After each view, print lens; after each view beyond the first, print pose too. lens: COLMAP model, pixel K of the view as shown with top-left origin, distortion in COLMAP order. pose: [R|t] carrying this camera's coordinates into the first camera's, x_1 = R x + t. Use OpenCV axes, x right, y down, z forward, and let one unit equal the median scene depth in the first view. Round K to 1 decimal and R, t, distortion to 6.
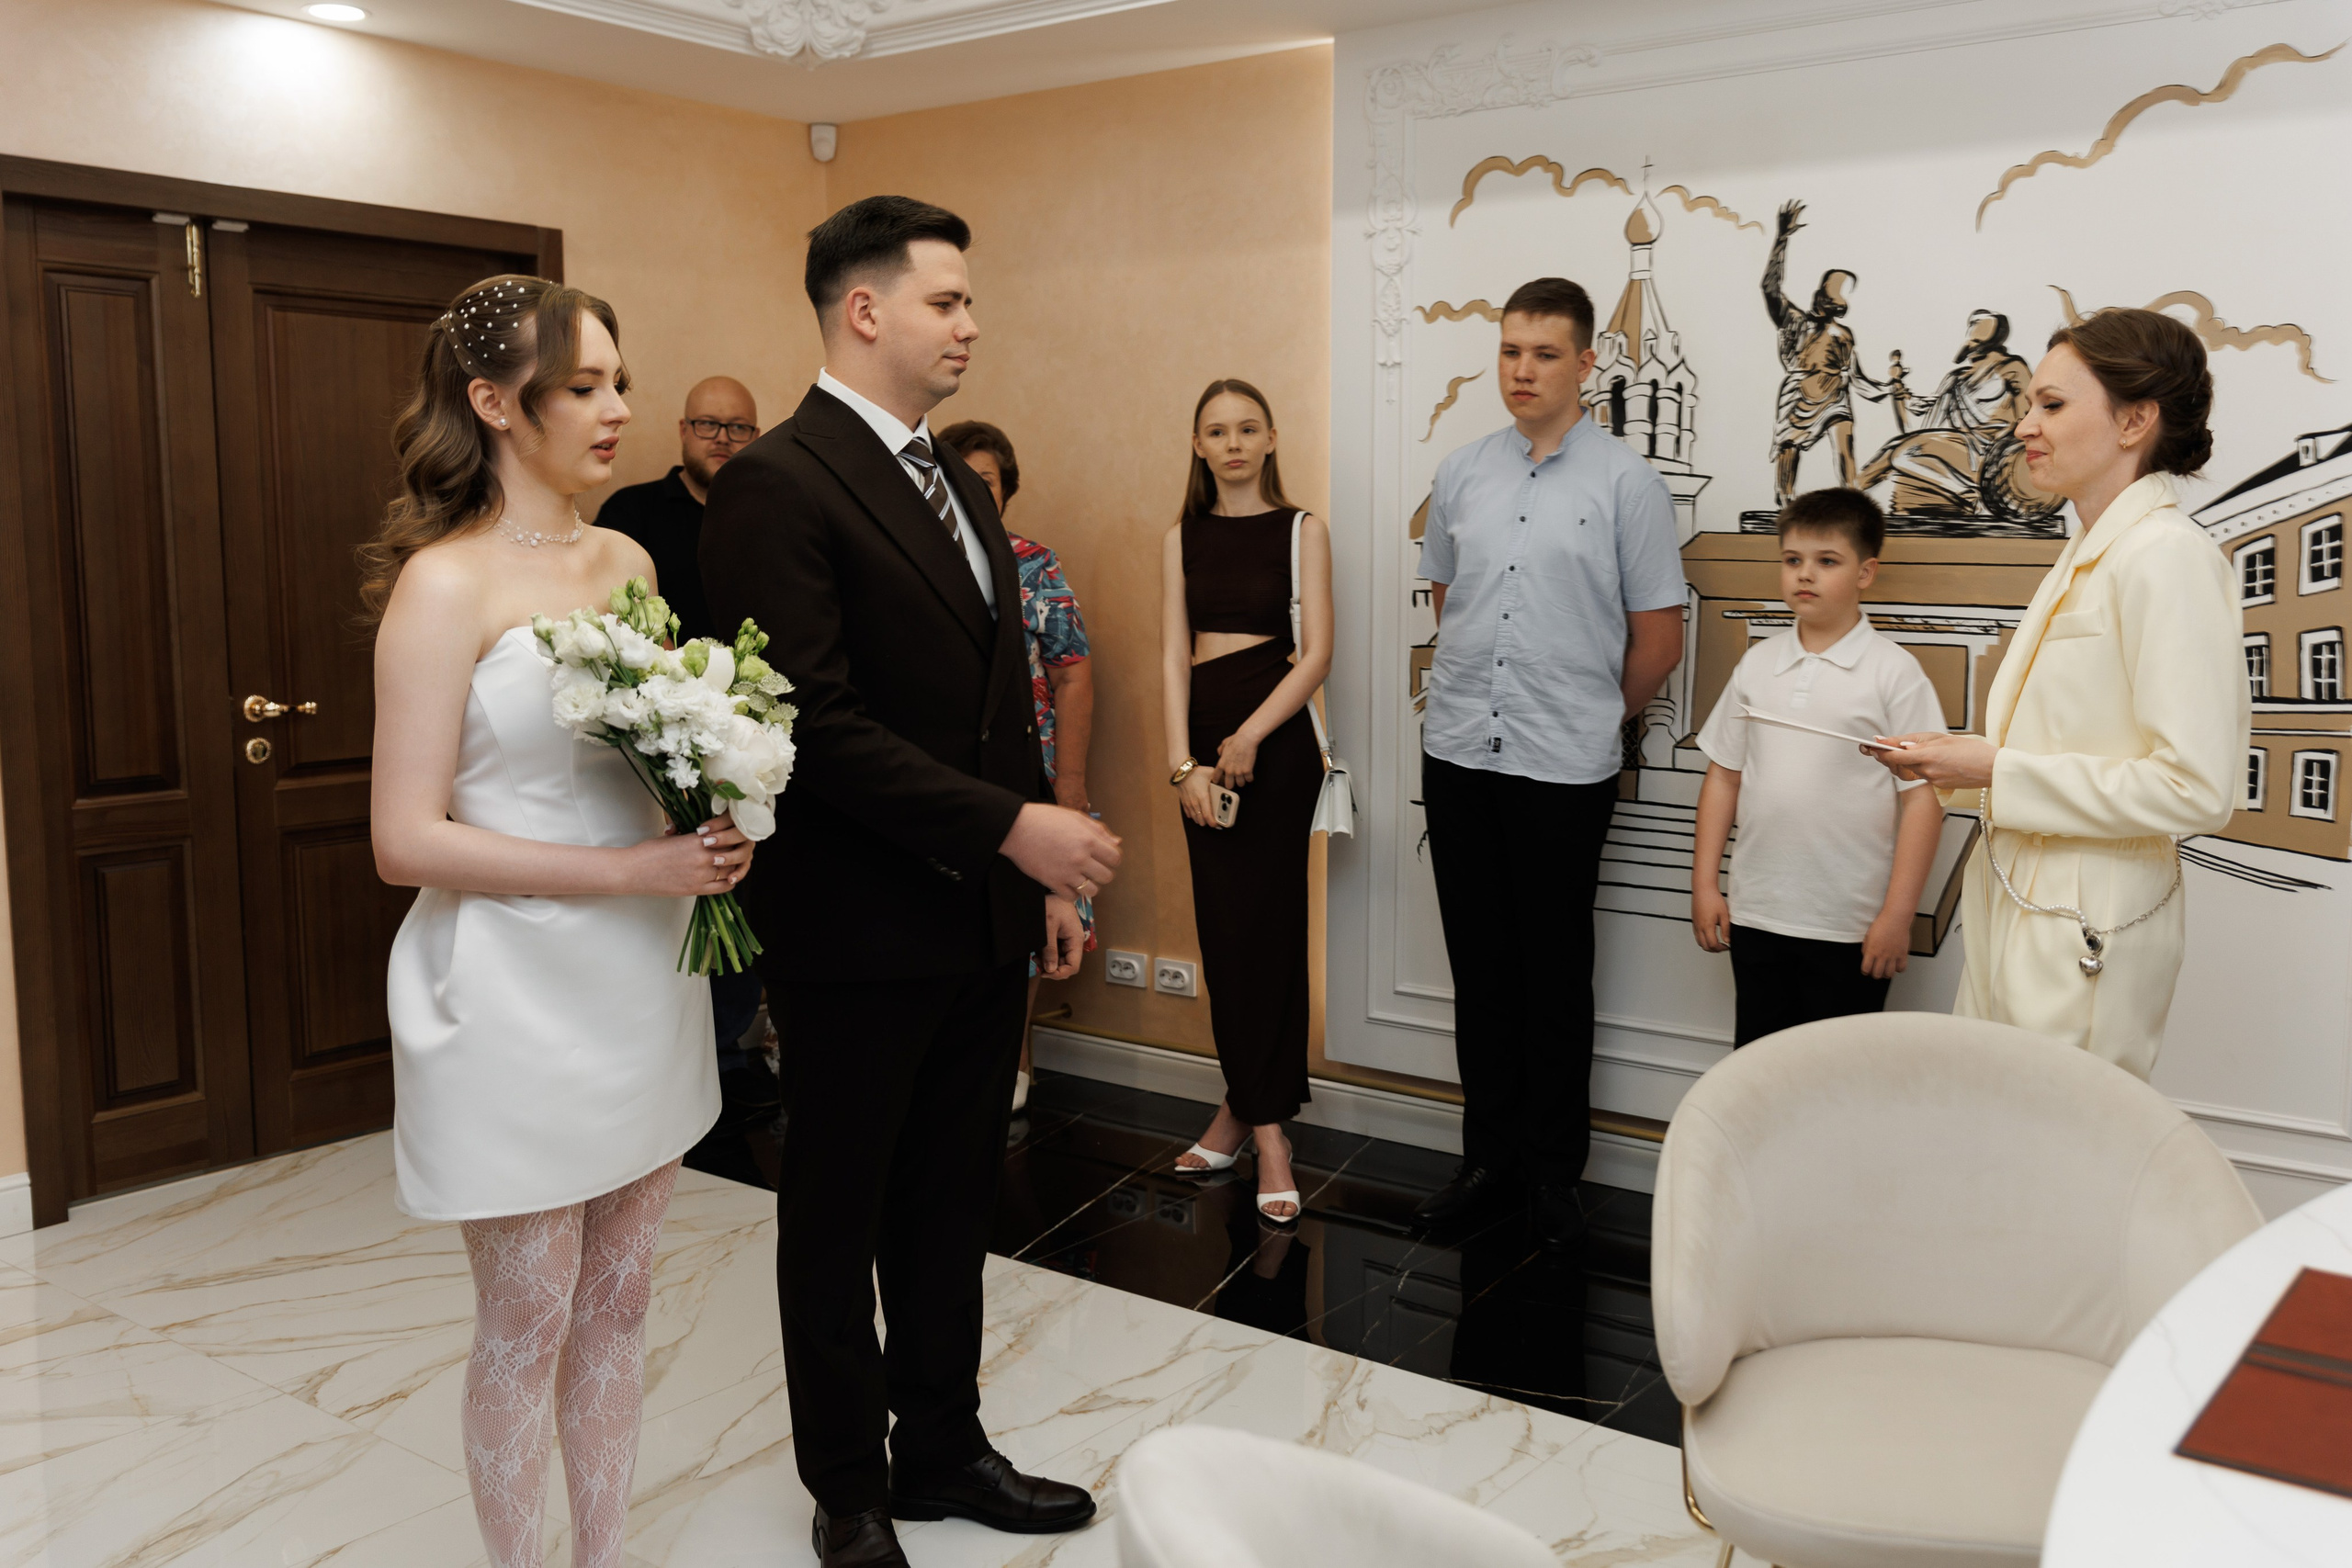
lens RADIAL K [[2202.8, 0, 1174.5], [0, 2202.8, 783.1], [0, 0, 1]] dist [0.041711, -0.024609]
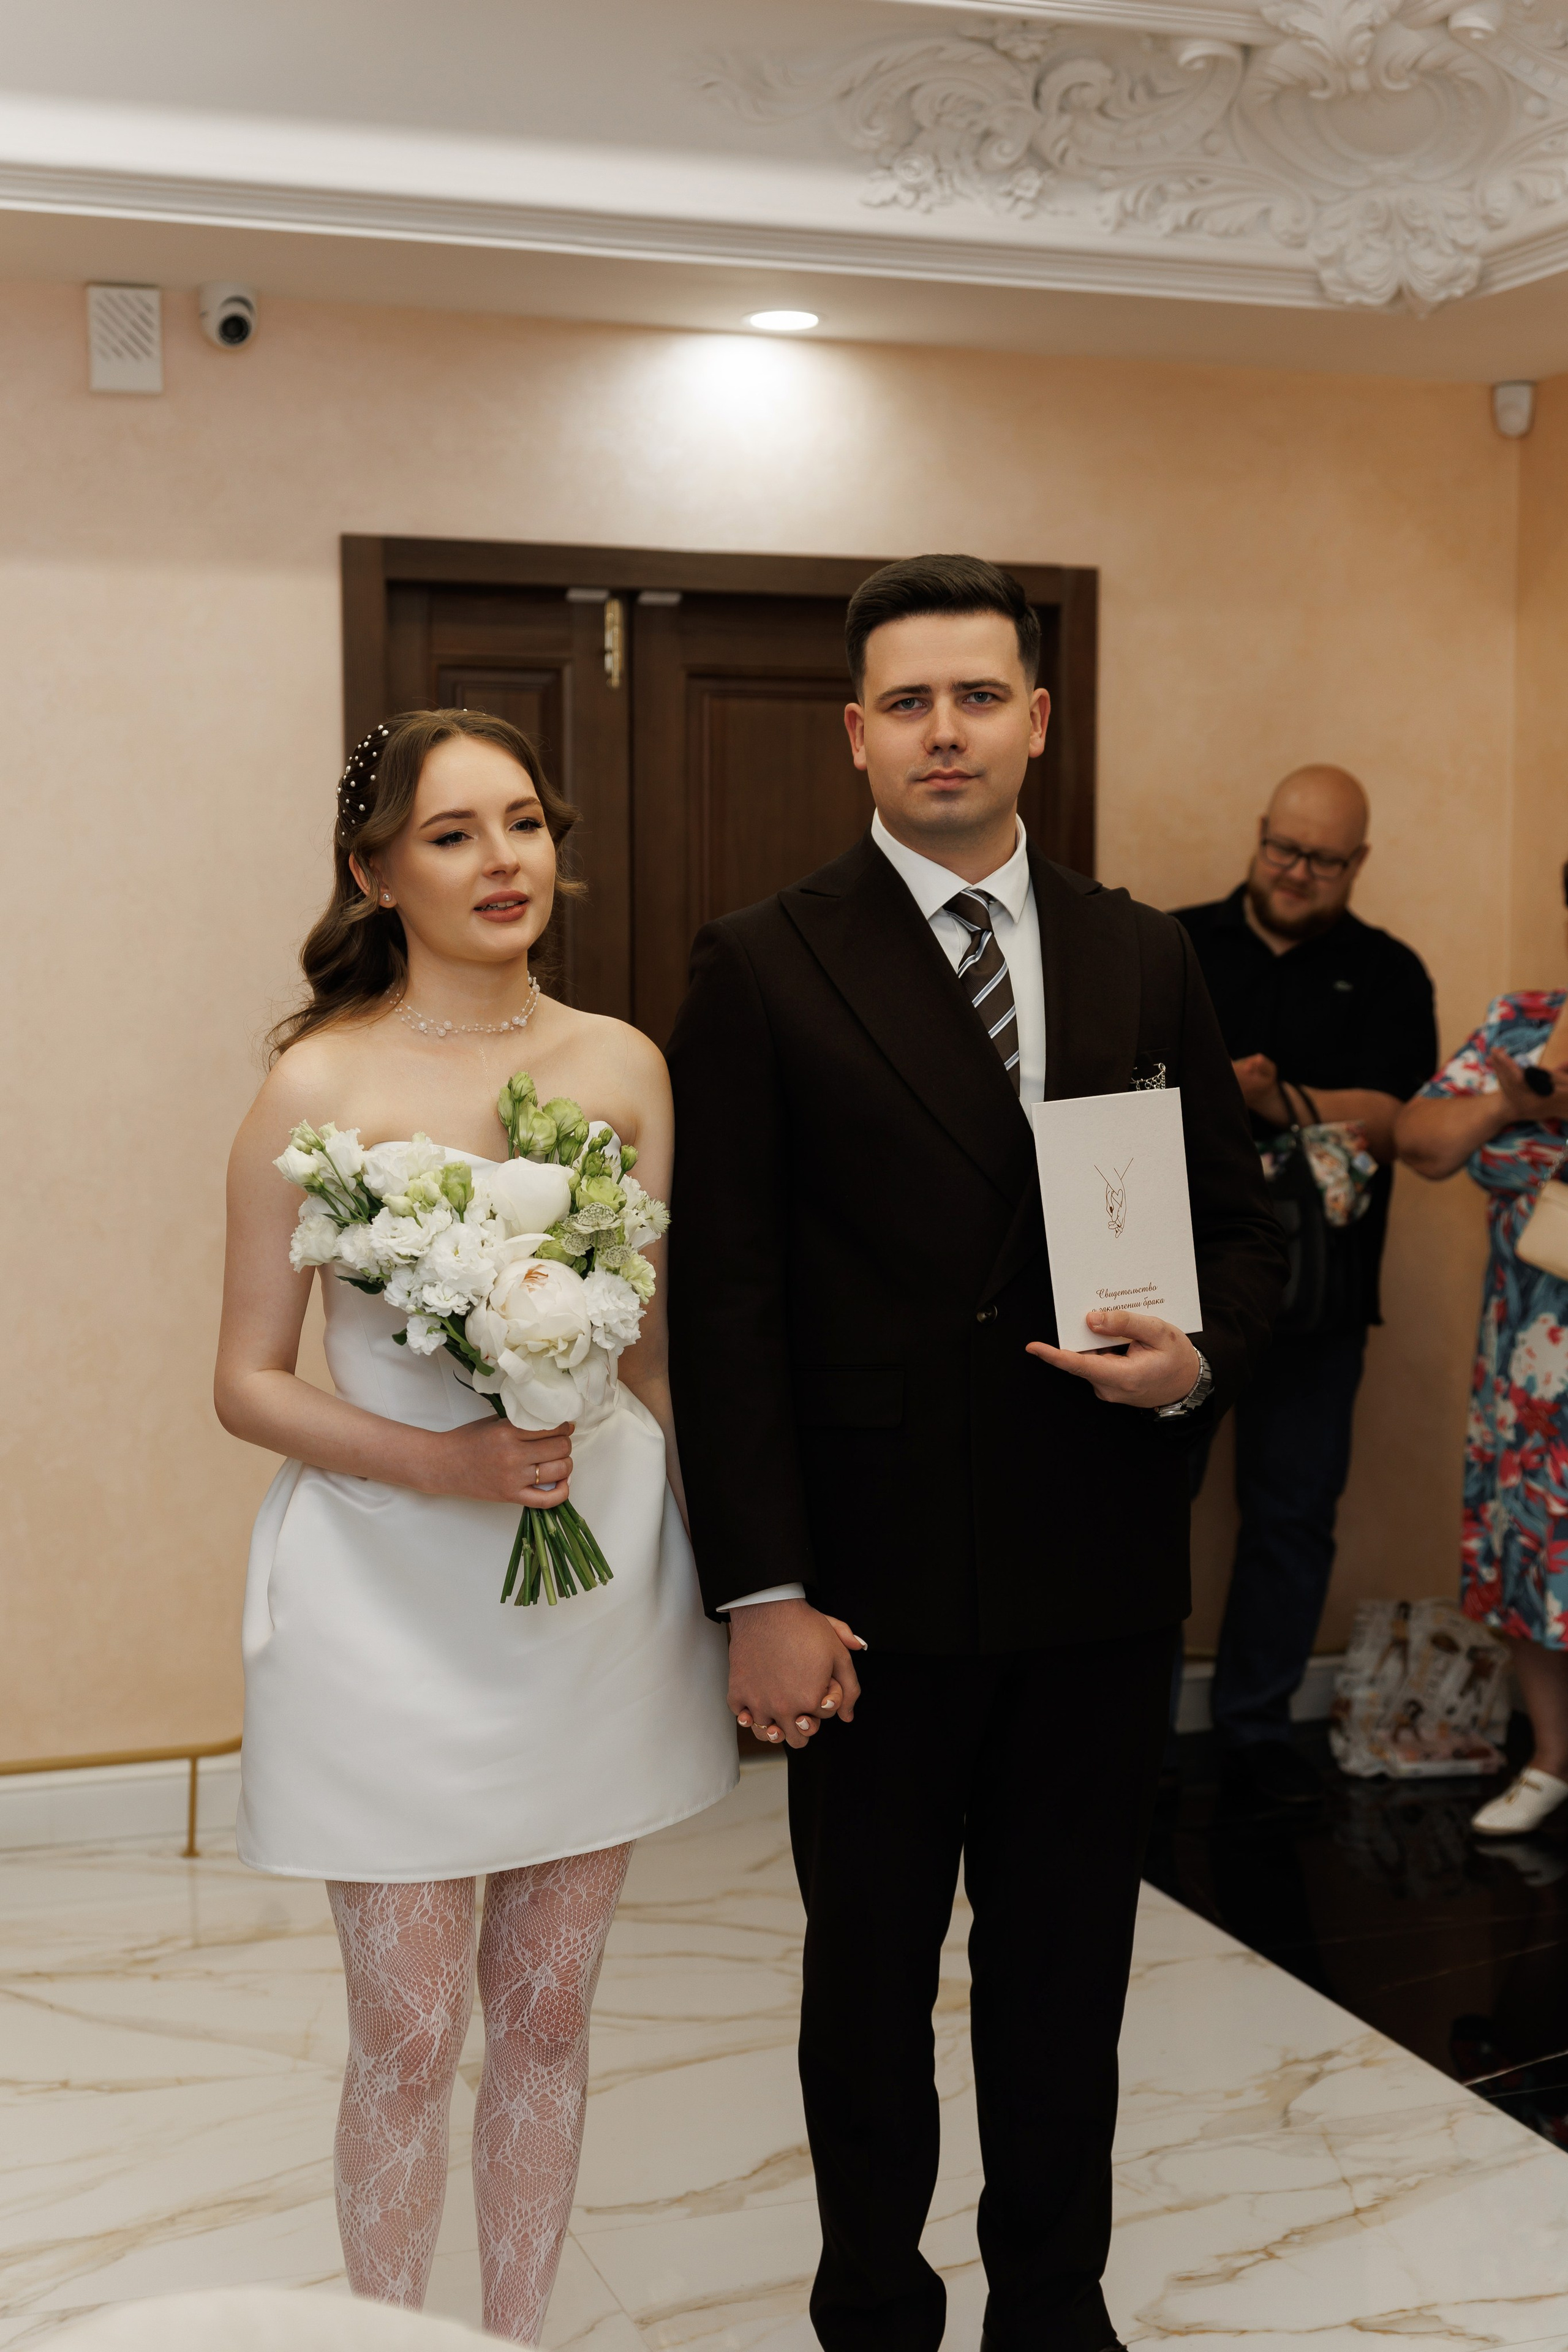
lens RADIAL K [[3213.9, 0, 848.3], [0, 3213.9, 1127.7], [0, 0, 1]] dist [0.105649, -0.049321]
pose [[0.855353, 0.032351, -0.517035, 0.262539], [-0.057521, 0.997808, -0.032727, -0.027754], [0.514843, 0.057733, 0.855338, 0.054151]]
